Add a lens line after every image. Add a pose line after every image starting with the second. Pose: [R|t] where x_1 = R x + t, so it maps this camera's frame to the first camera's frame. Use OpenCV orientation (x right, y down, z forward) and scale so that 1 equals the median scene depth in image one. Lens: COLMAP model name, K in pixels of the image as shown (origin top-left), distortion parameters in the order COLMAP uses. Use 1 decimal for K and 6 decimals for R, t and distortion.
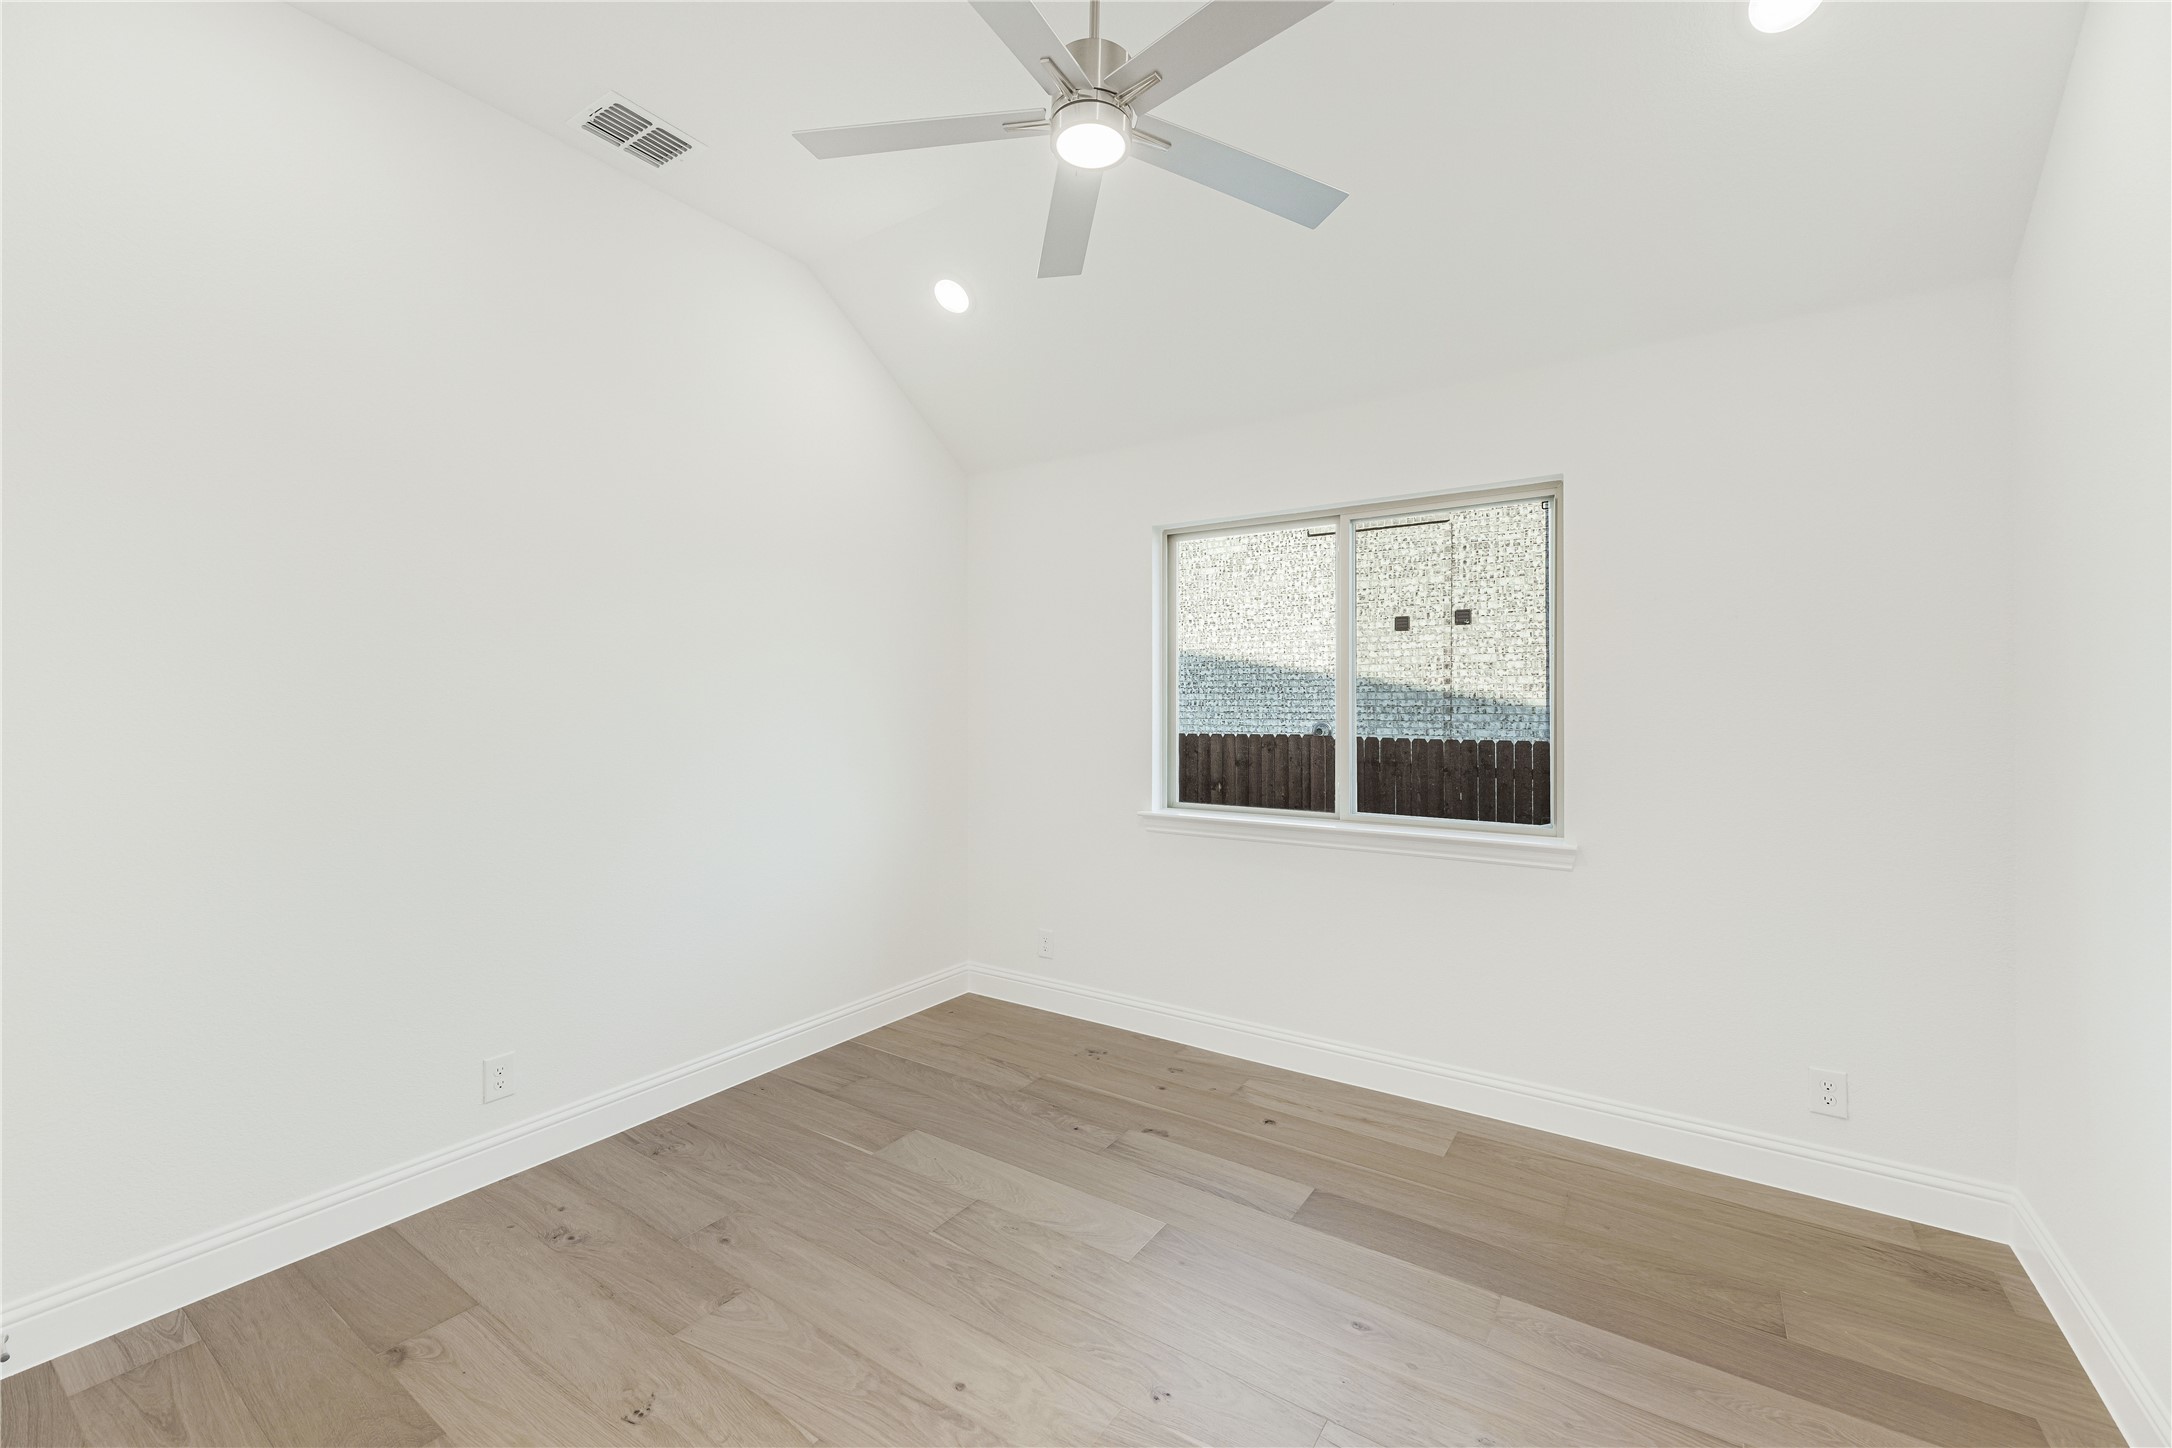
lens RADIAL K [[867.4, 0, 1083.2], [0, 867.4, 730.6], [0, 0, 1]] dist [0.000014, 0.000105]
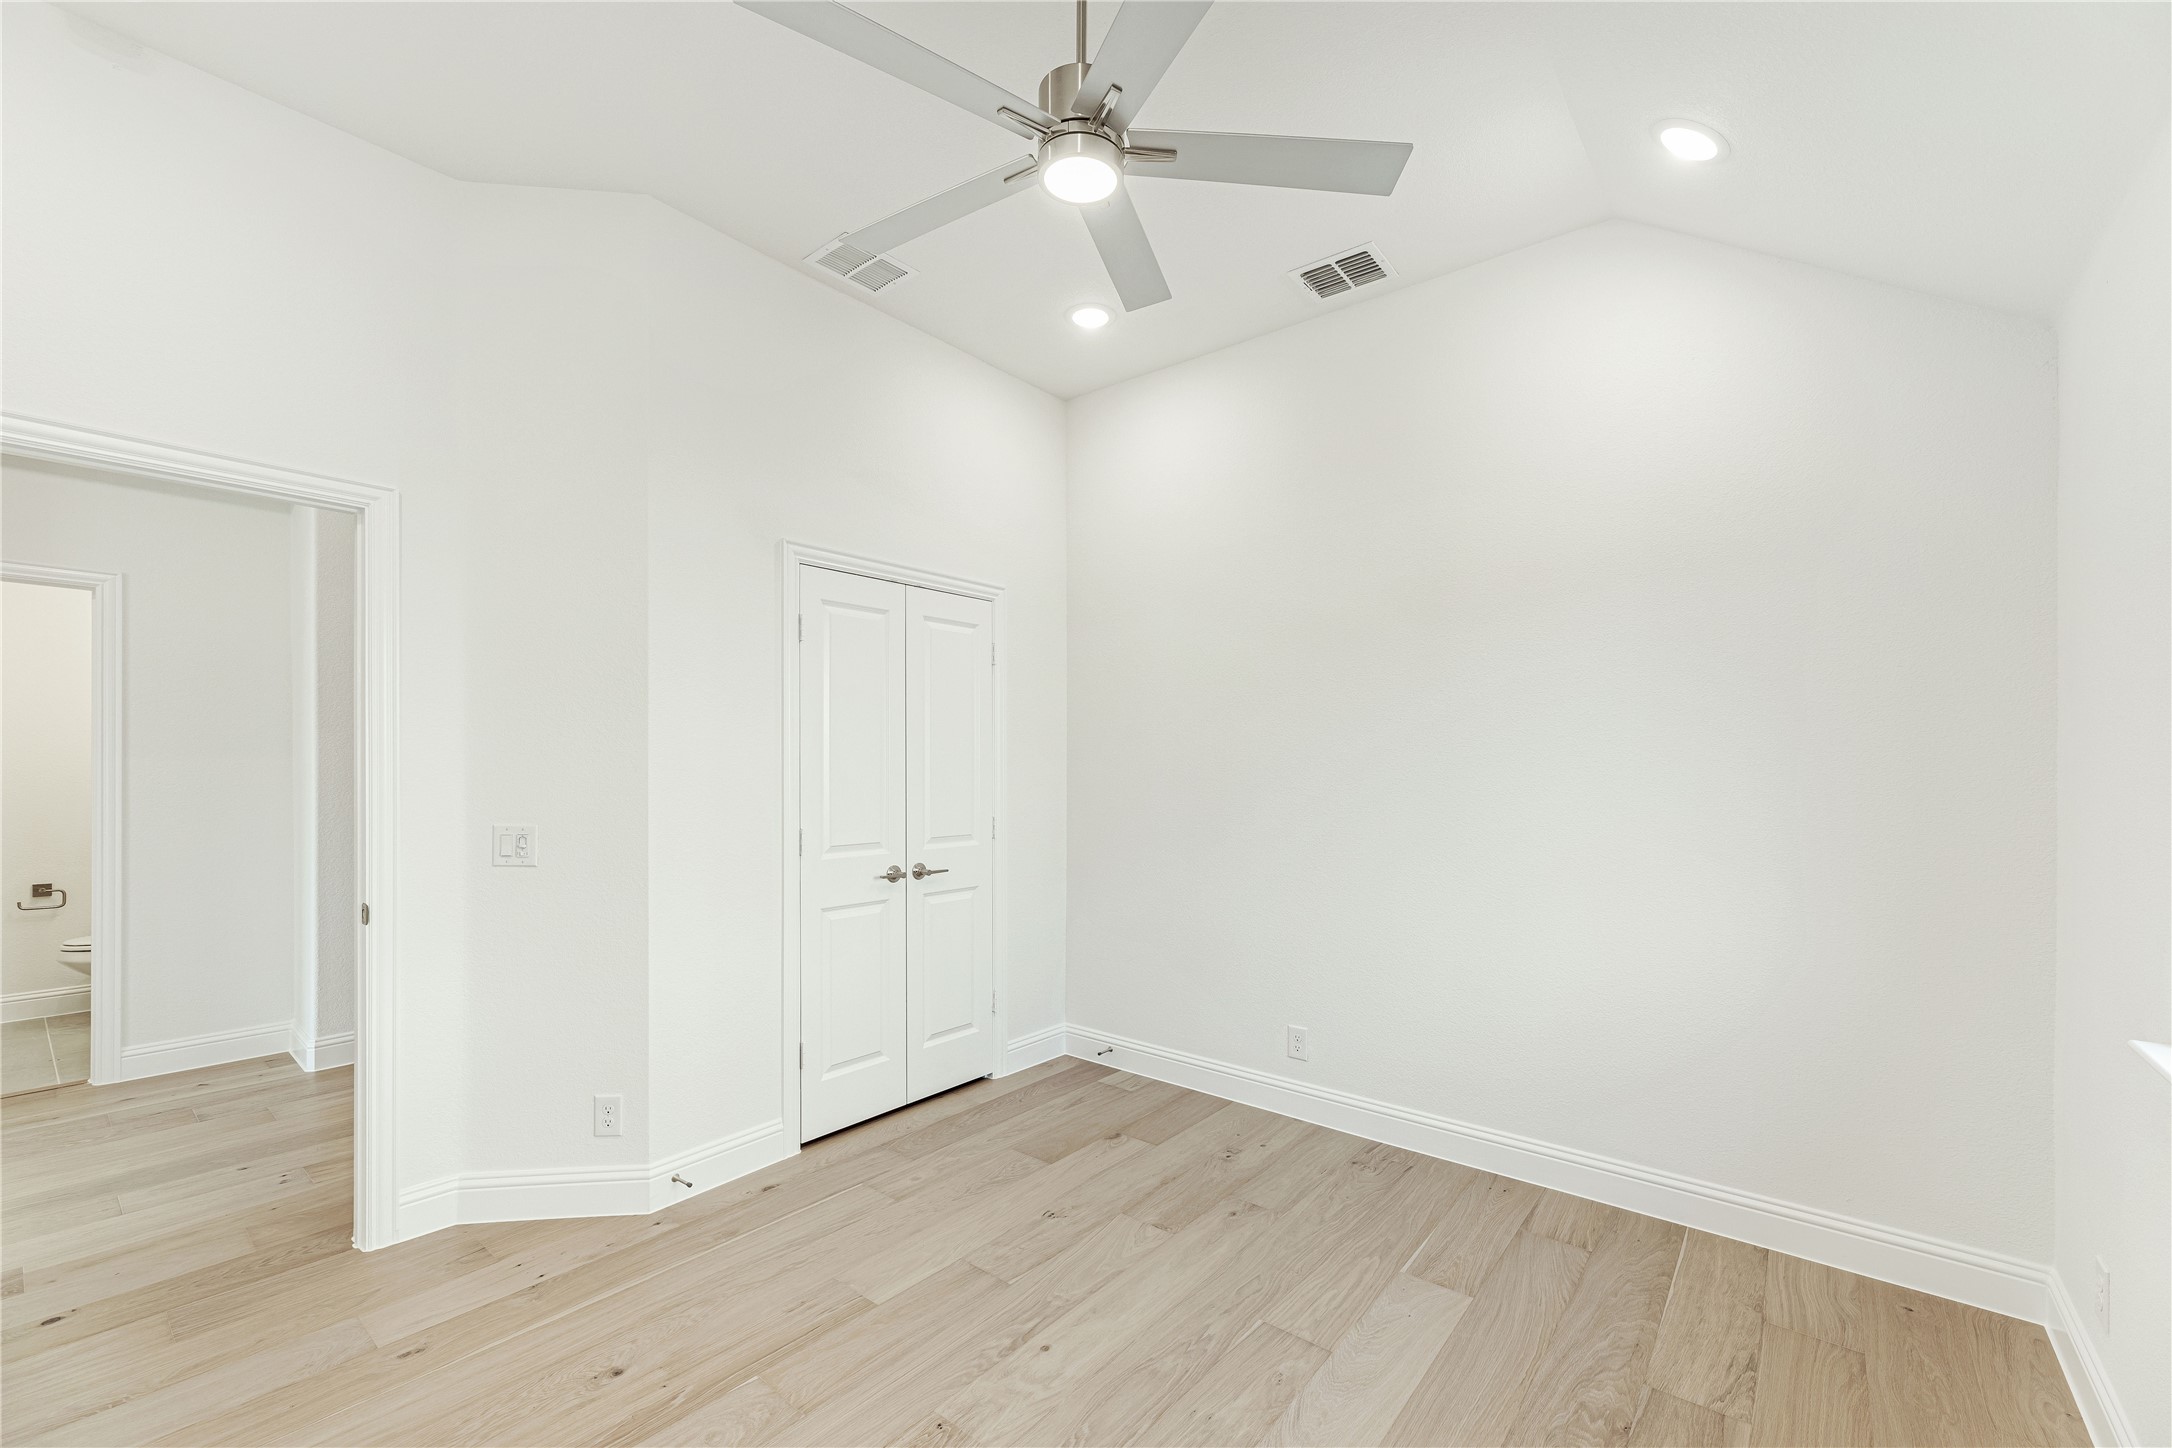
lens RADIAL K [[900.9, 0, 1083.1], [0, 900.9, 747.0], [0, 0, 1]] dist [0.000841, -0.000072]
pose [[-0.085164, -0.015557, -0.996246, 0.400896], [-0.033854, 0.999346, -0.012712, -0.009414], [0.995792, 0.032644, -0.085635, 0.428529]]
